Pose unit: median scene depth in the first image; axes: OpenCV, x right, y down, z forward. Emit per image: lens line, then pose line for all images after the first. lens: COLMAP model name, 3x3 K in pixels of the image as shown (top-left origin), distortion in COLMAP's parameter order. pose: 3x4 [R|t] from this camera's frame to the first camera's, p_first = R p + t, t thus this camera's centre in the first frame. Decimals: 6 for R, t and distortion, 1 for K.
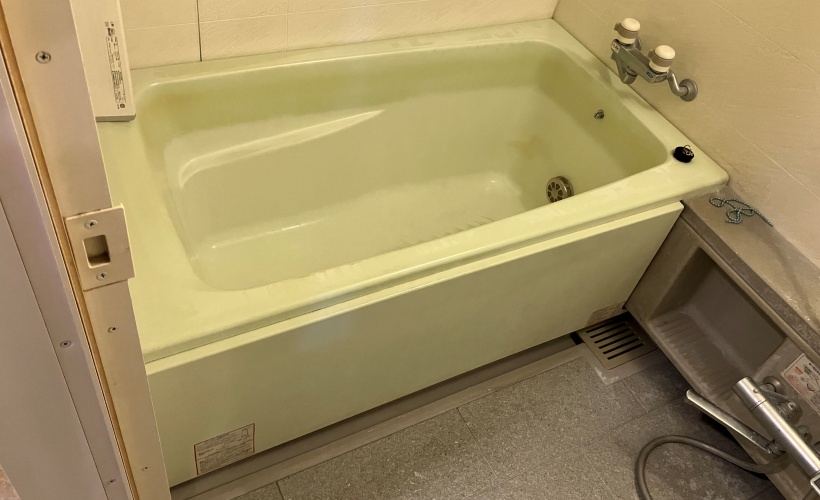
lens RADIAL K [[687.5, 0, 412.0], [0, 687.5, 212.7], [0, 0, 1]] dist [0.034342, 0.006508]
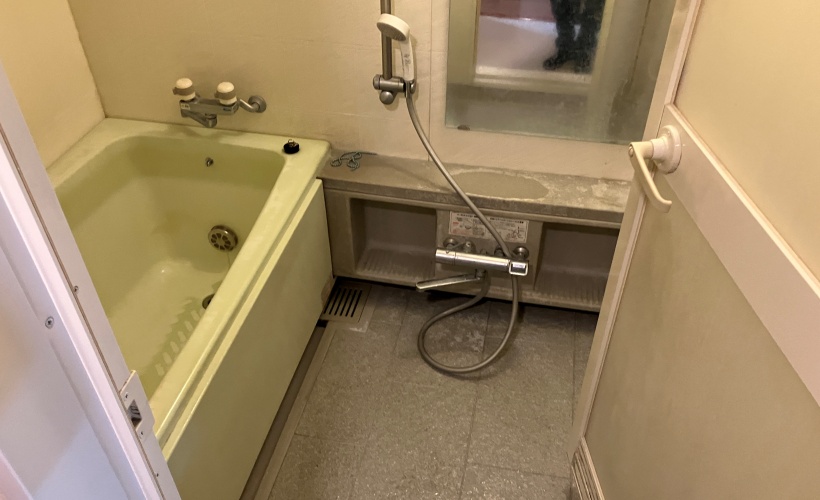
lens RADIAL K [[691.2, 0, 420.1], [0, 691.2, 250.9], [0, 0, 1]] dist [0.088257, -0.151947]
pose [[0.619746, -0.618063, 0.483646, -0.175609], [0.619188, 0.763727, 0.182556, -0.027790], [-0.482204, 0.186329, 0.856014, -0.136395]]
